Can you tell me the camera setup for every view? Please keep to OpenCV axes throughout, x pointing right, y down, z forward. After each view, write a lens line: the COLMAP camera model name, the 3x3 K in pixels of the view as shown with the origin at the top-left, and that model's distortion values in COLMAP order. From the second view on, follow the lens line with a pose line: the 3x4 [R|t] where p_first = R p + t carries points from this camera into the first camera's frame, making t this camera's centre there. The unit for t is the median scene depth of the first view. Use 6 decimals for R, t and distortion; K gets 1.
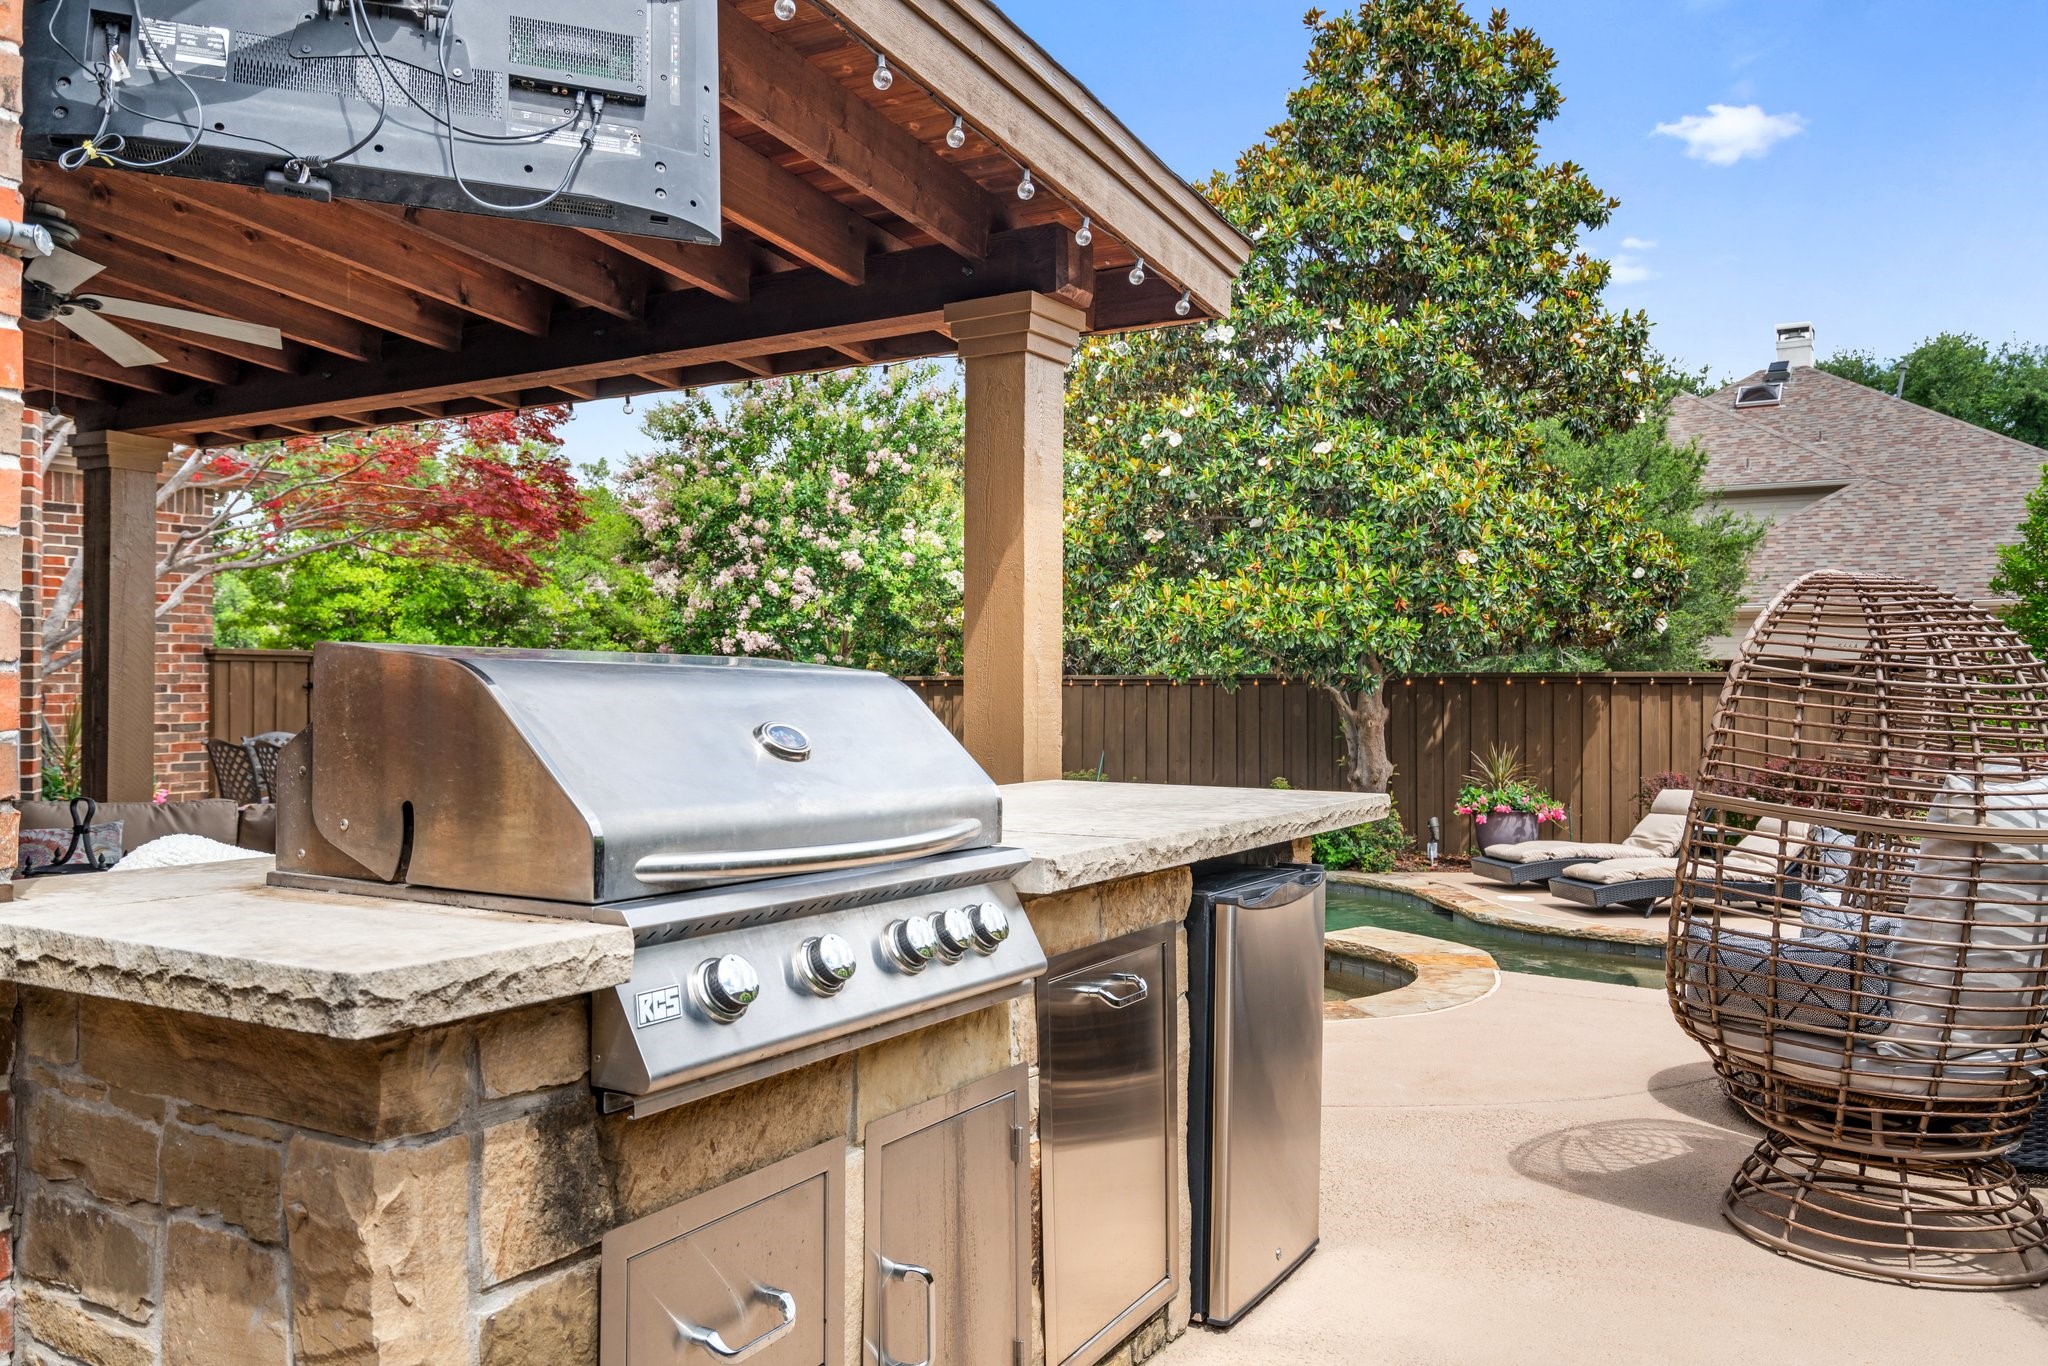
lens RADIAL K [[1579.4, 0, 1022.8], [0, 1579.4, 683.5], [0, 0, 1]] dist [0.013677, 0.001180]
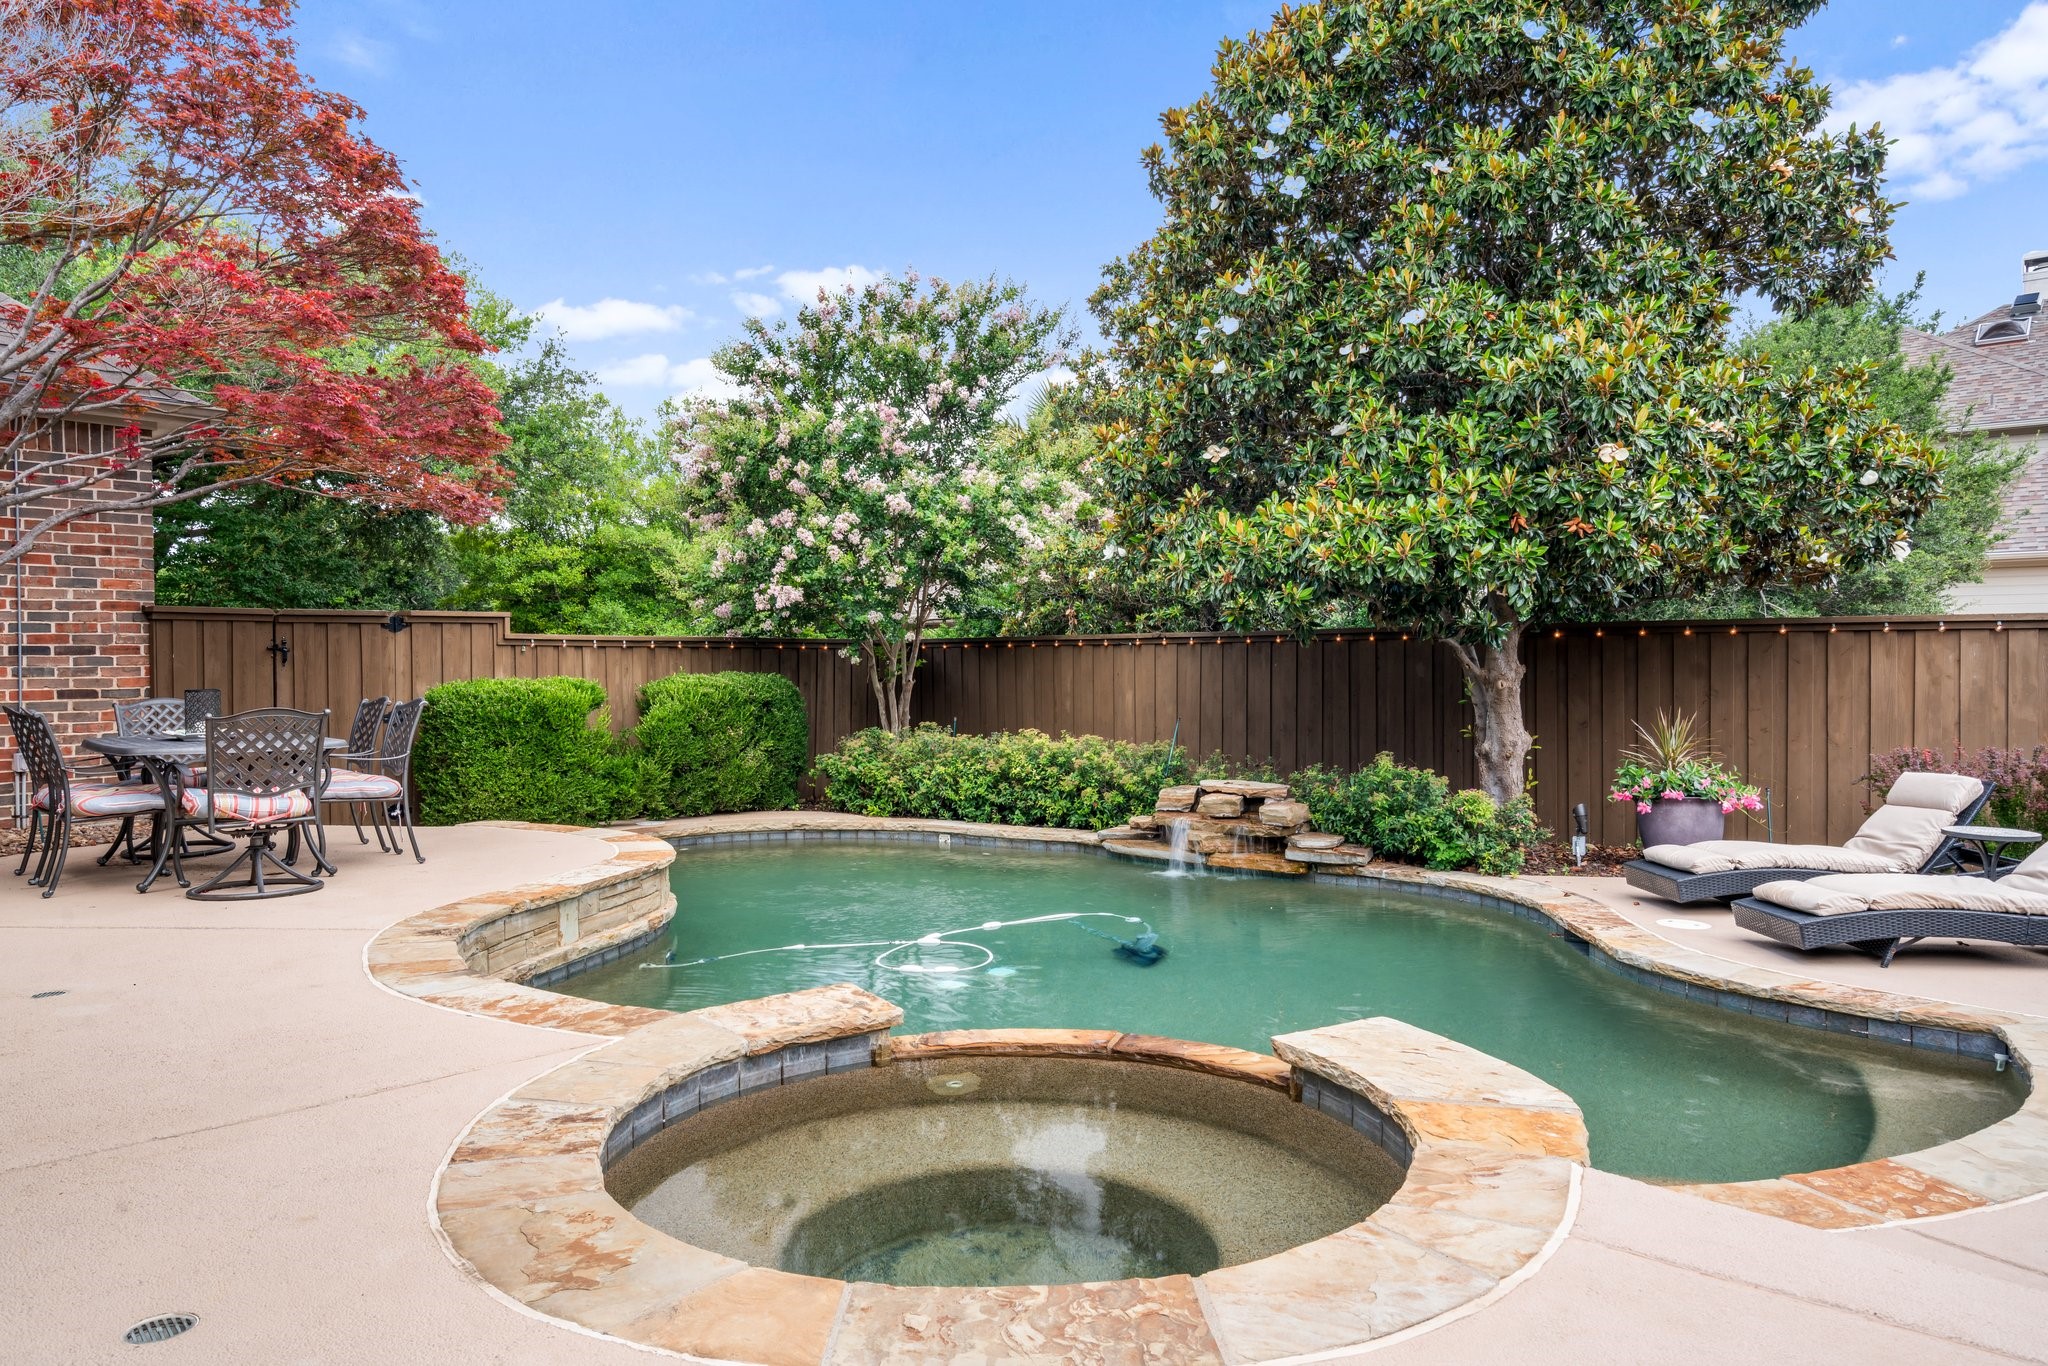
lens RADIAL K [[1378.9, 0, 1025.9], [0, 1378.9, 685.0], [0, 0, 1]] dist [0.011898, 0.001448]
pose [[0.985872, -0.004367, -0.167441, 0.110012], [0.007749, 0.999779, 0.019552, 0.010947], [0.167318, -0.020573, 0.985688, 0.297567]]
